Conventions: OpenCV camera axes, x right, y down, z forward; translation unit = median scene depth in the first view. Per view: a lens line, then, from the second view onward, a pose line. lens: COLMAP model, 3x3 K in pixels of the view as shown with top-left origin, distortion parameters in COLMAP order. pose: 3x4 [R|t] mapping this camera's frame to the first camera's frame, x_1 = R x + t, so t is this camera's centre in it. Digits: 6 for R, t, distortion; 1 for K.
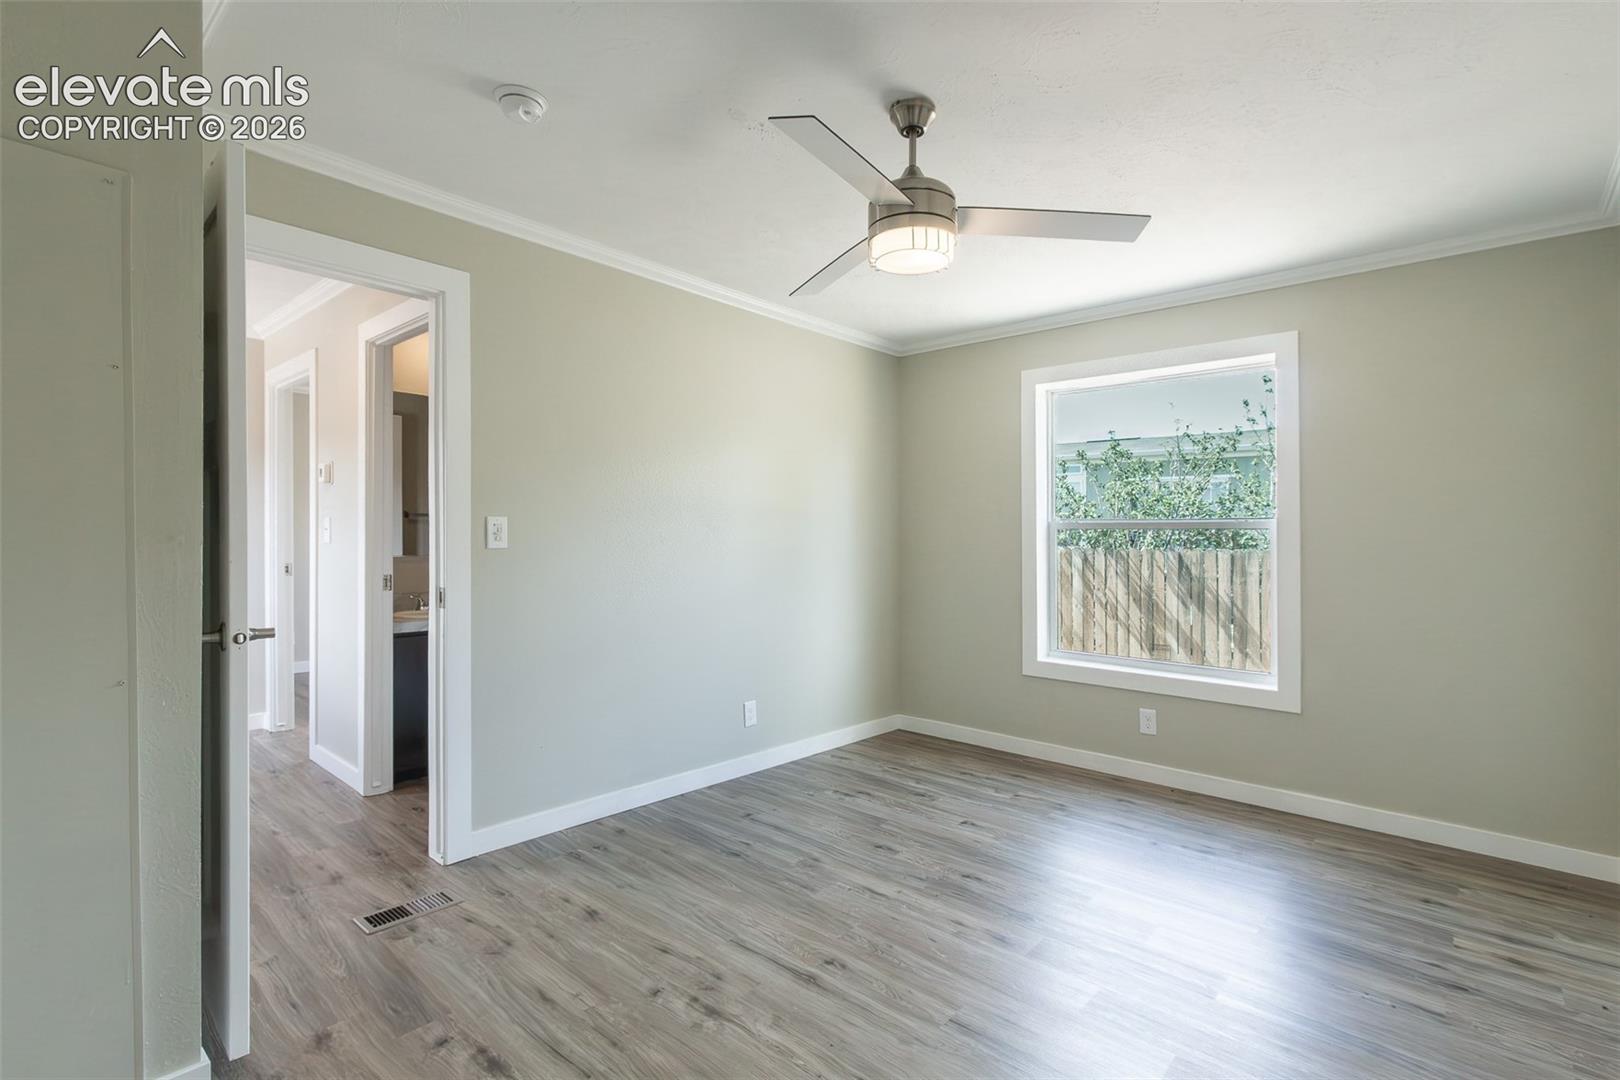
lens RADIAL K [[750.3, 0, 807.3], [0, 750.3, 539.7], [0, 0, 1]] dist [0.005637, 0.000624]
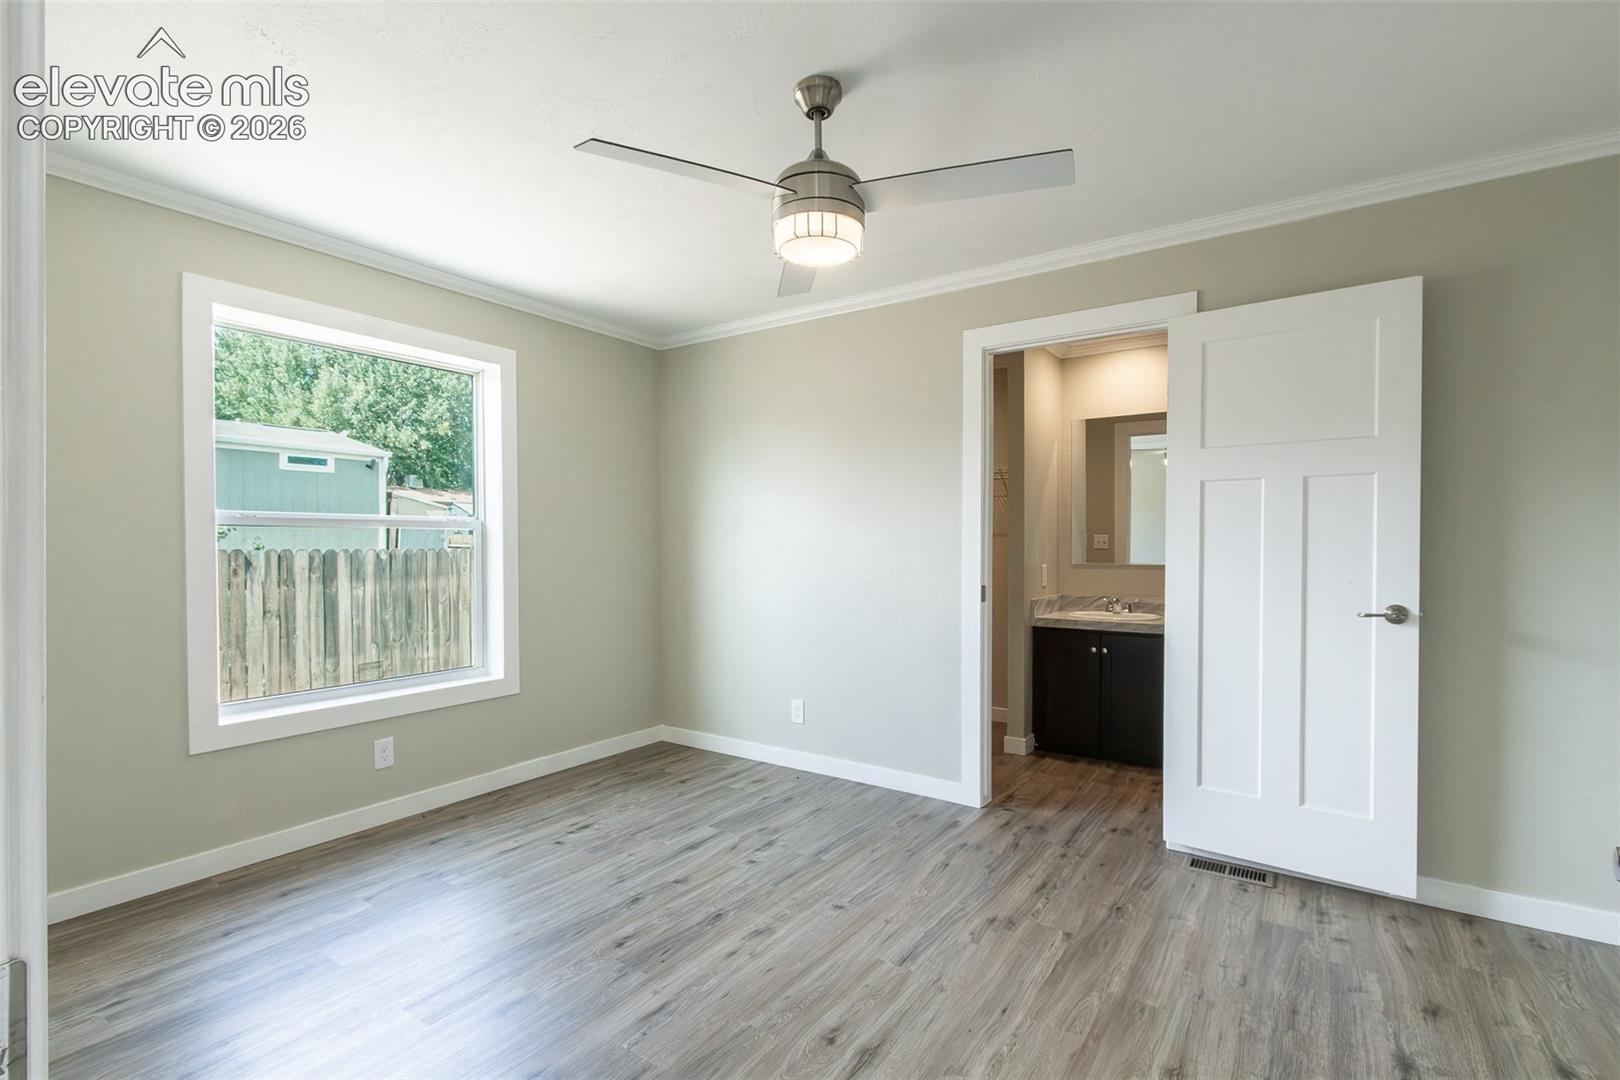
lens RADIAL K [[750.3, 0, 794.0], [0, 750.3, 546.0], [0, 0, 1]] dist [0.005637, 0.000624]
pose [[-0.119592, -0.014321, 0.992720, -0.613683], [0.000994, 0.999894, 0.014544, -0.008238], [-0.992823, 0.002726, -0.119565, 0.871648]]
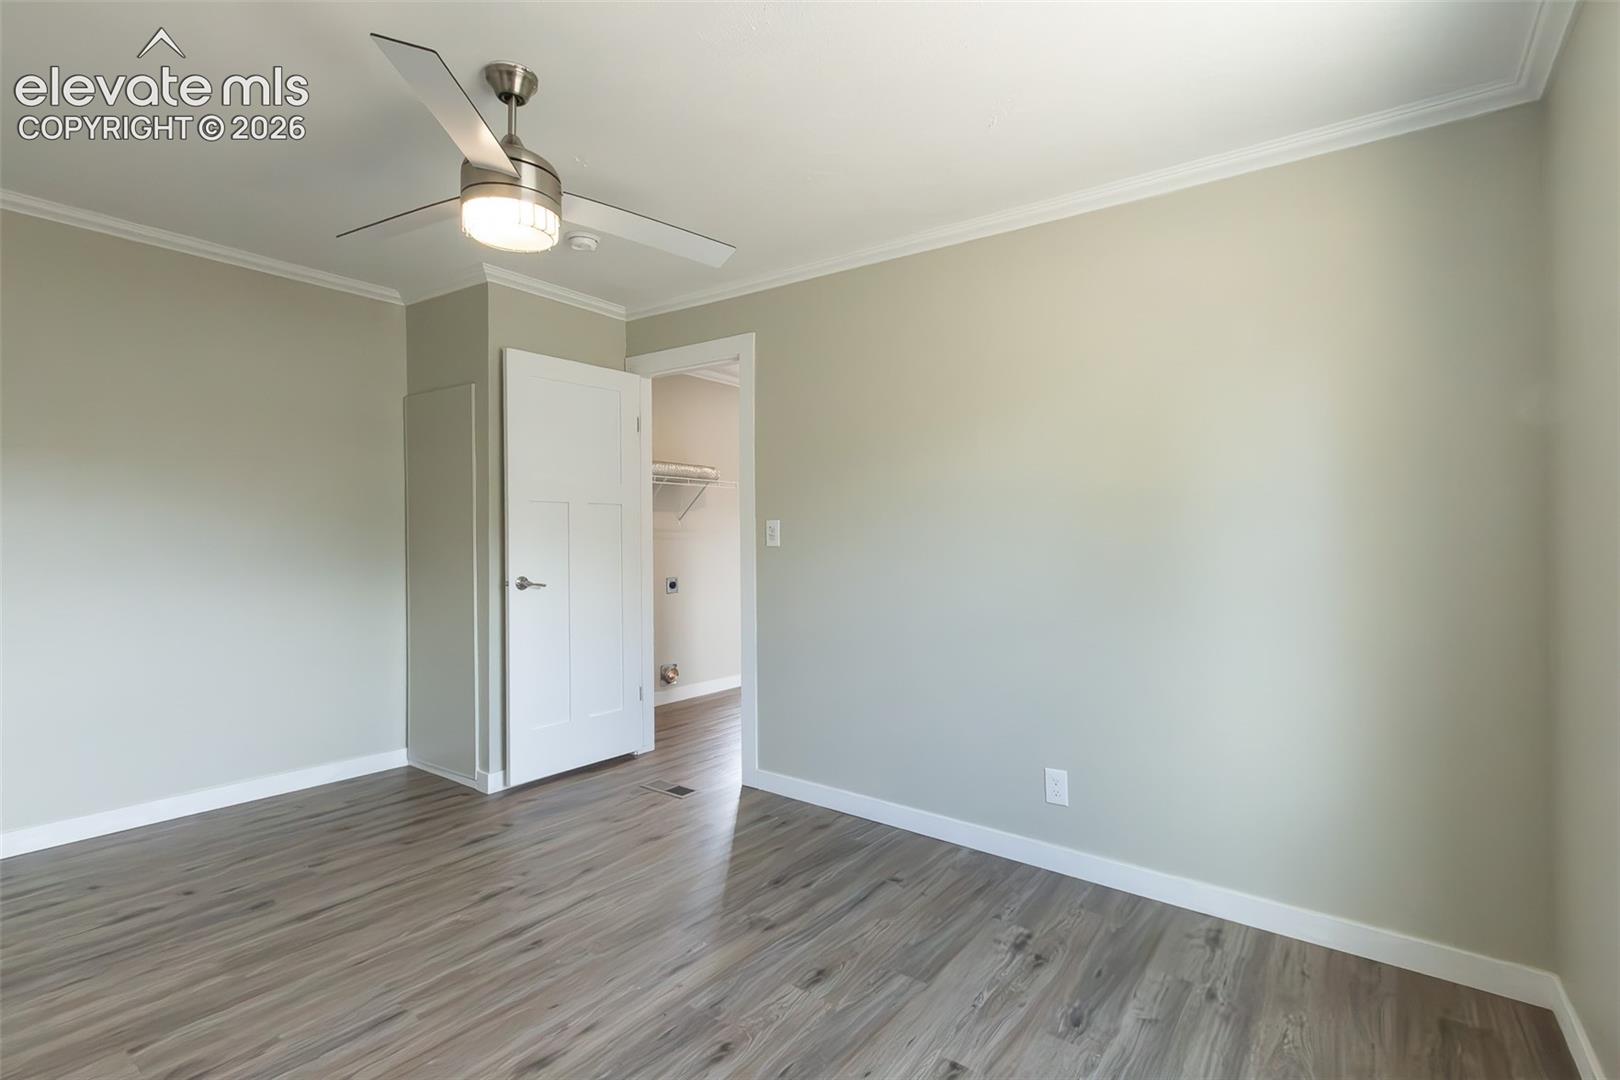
lens RADIAL K [[750.3, 0, 808.6], [0, 750.3, 542.7], [0, 0, 1]] dist [0.005637, 0.000624]
pose [[0.105340, 0.000614, -0.994436, 0.842574], [-0.008932, 0.999960, -0.000329, 0.004531], [0.994396, 0.008917, 0.105341, 0.961650]]
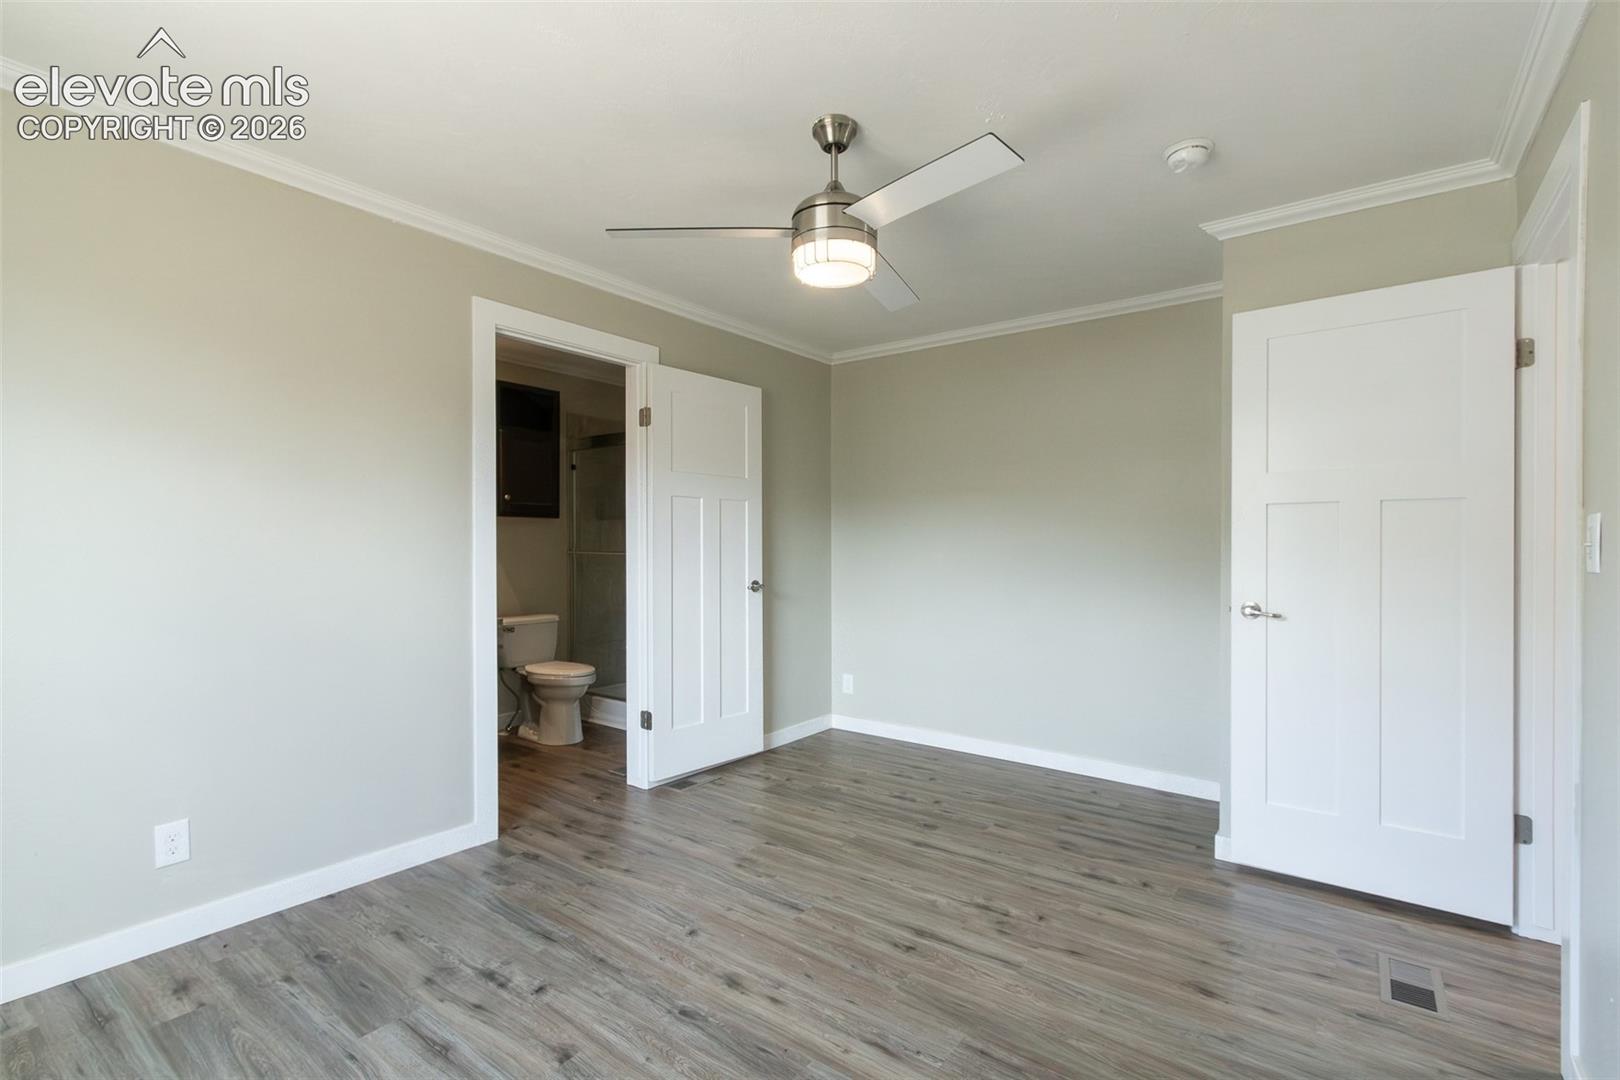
lens RADIAL K [[750.3, 0, 809.0], [0, 750.3, 555.6], [0, 0, 1]] dist [0.005637, 0.000624]
pose [[-0.995656, -0.014454, -0.091979, 0.208404], [-0.015827, 0.999774, 0.014219, 0.002882], [0.091753, 0.015613, -0.995659, 1.542002]]
